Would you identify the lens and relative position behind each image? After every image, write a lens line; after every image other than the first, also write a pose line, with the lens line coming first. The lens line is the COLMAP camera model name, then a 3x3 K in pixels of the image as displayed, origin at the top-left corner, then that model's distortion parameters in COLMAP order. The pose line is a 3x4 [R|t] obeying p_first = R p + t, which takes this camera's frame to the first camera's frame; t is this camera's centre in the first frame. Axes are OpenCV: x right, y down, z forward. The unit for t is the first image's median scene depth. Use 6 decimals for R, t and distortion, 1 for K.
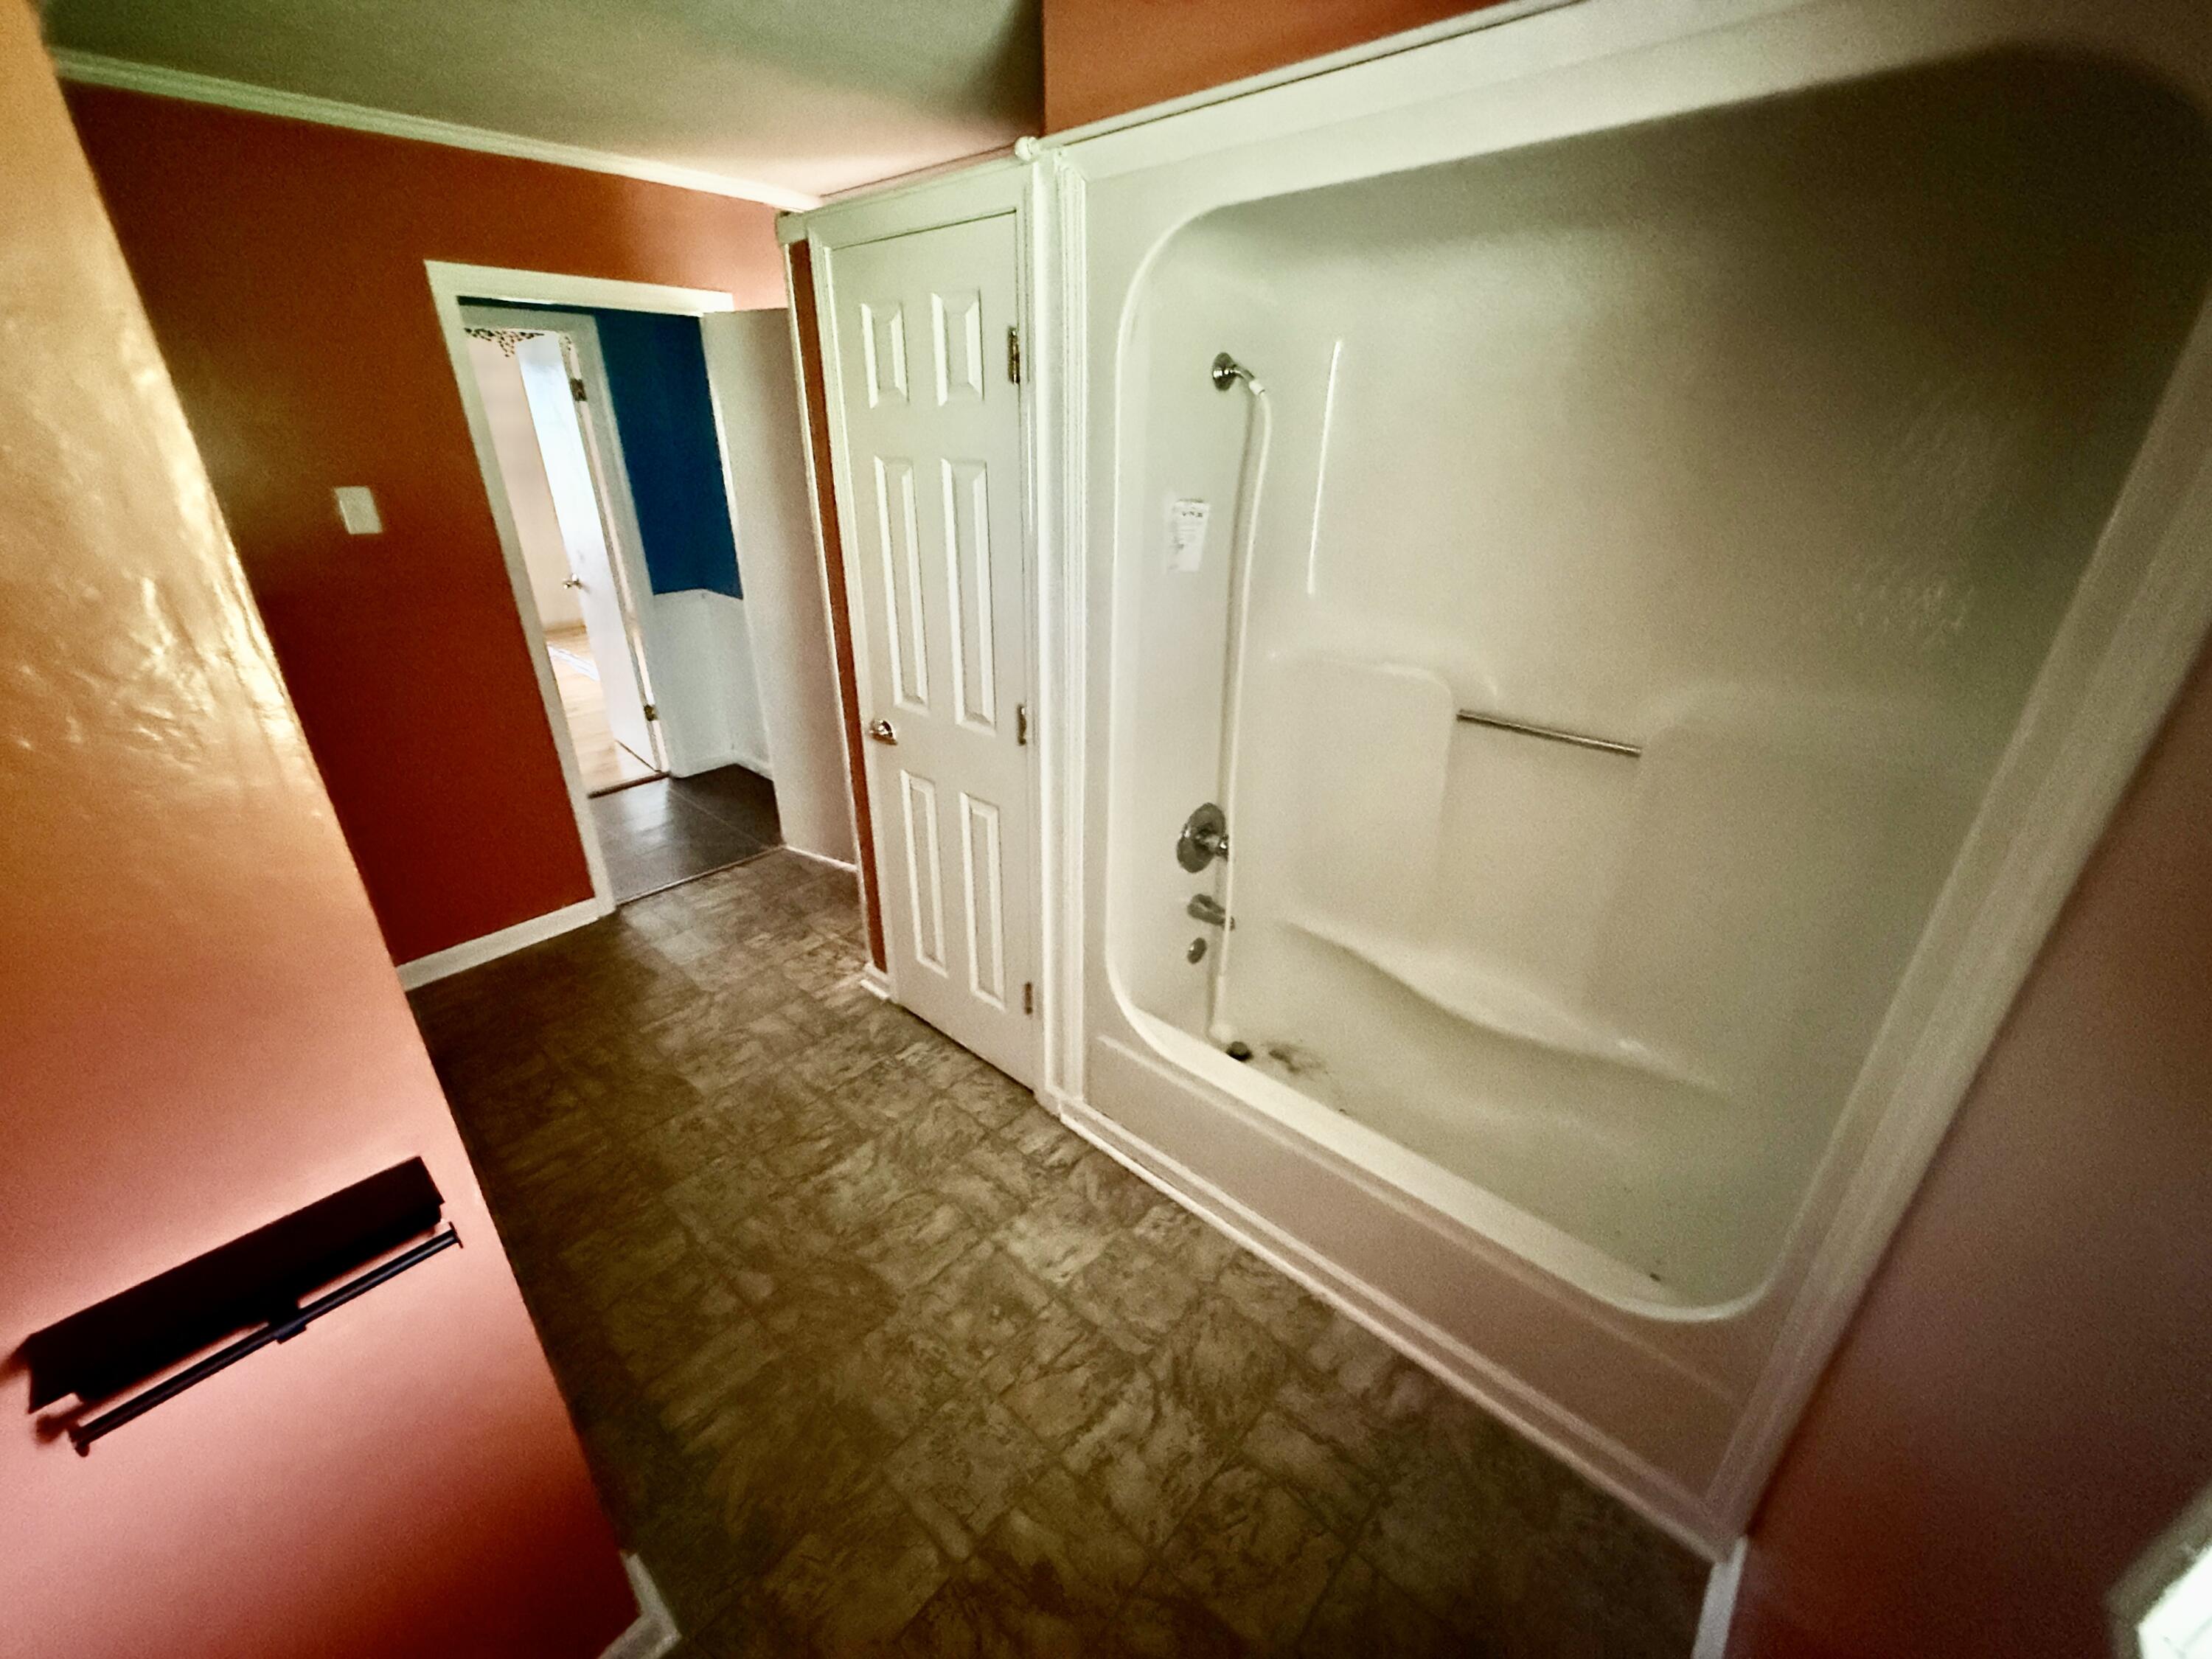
lens RADIAL K [[879.7, 0, 1105.6], [0, 879.7, 826.4], [0, 0, 1]] dist [0.000882, -0.000613]
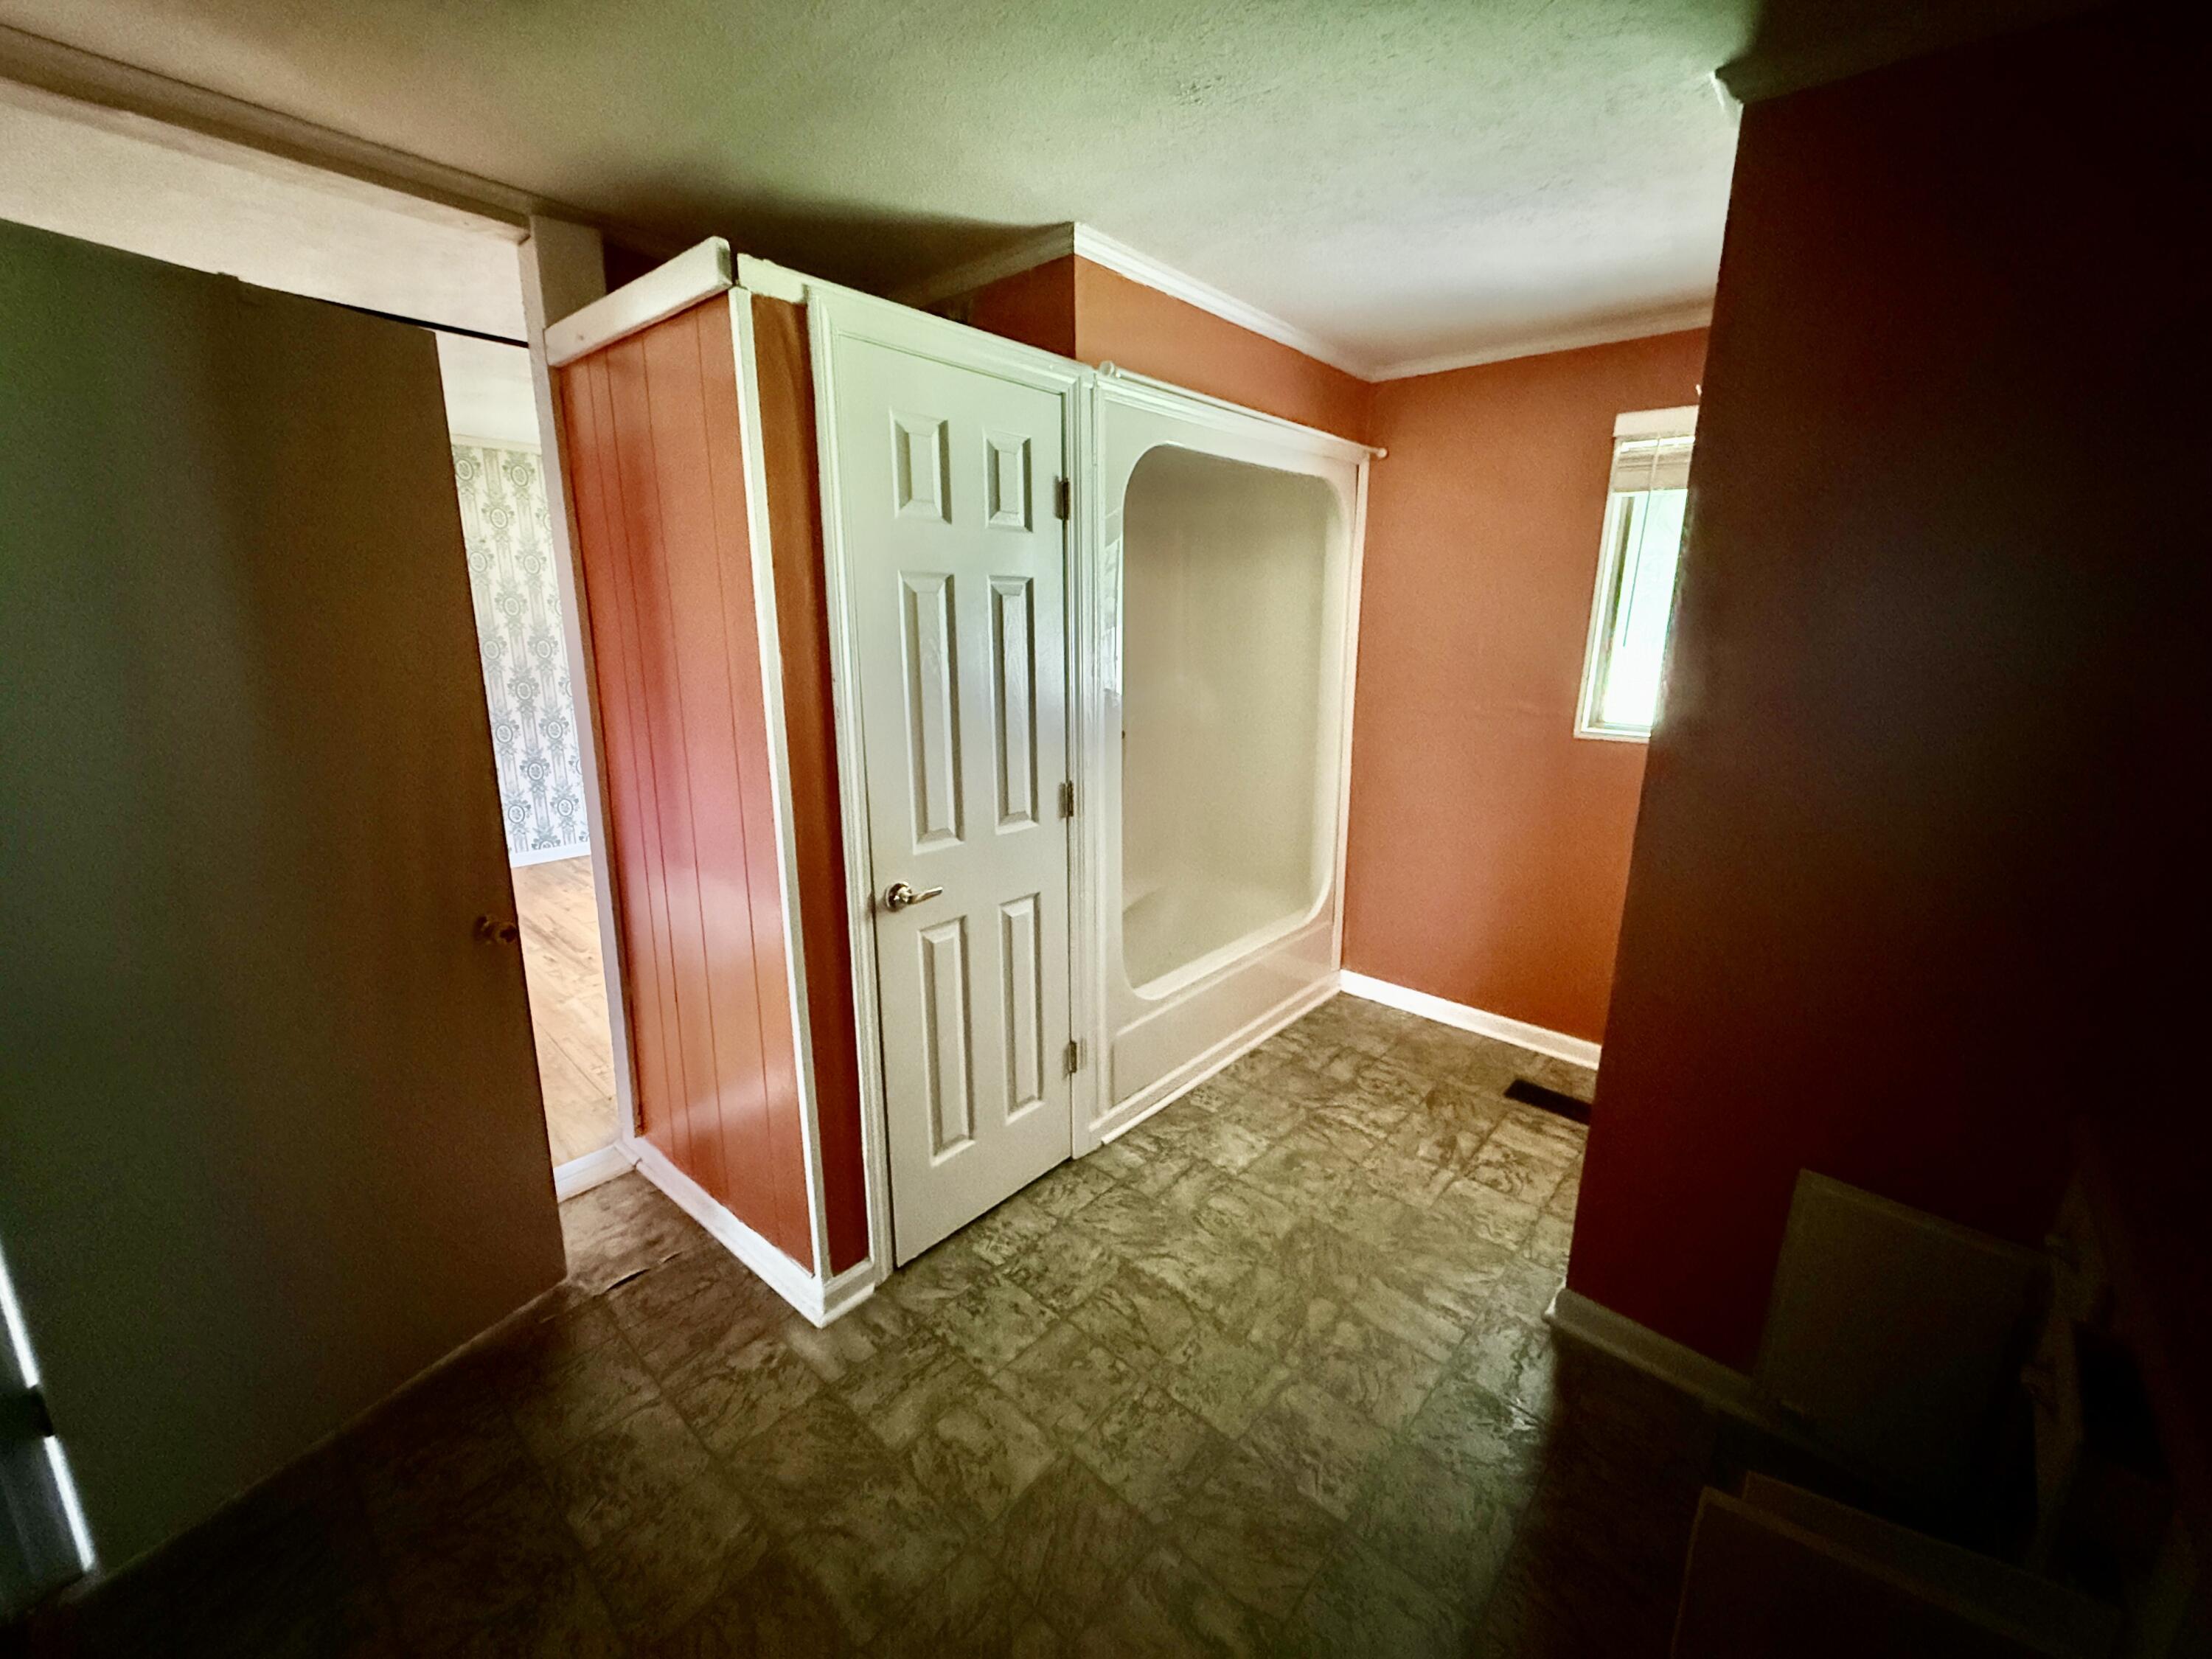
lens RADIAL K [[879.7, 0, 1101.1], [0, 879.7, 823.7], [0, 0, 1]] dist [0.000882, -0.000613]
pose [[-0.001235, -0.237873, 0.971295, -1.213460], [0.408839, 0.886291, 0.217575, -0.316941], [-0.912606, 0.397372, 0.096158, 0.858287]]
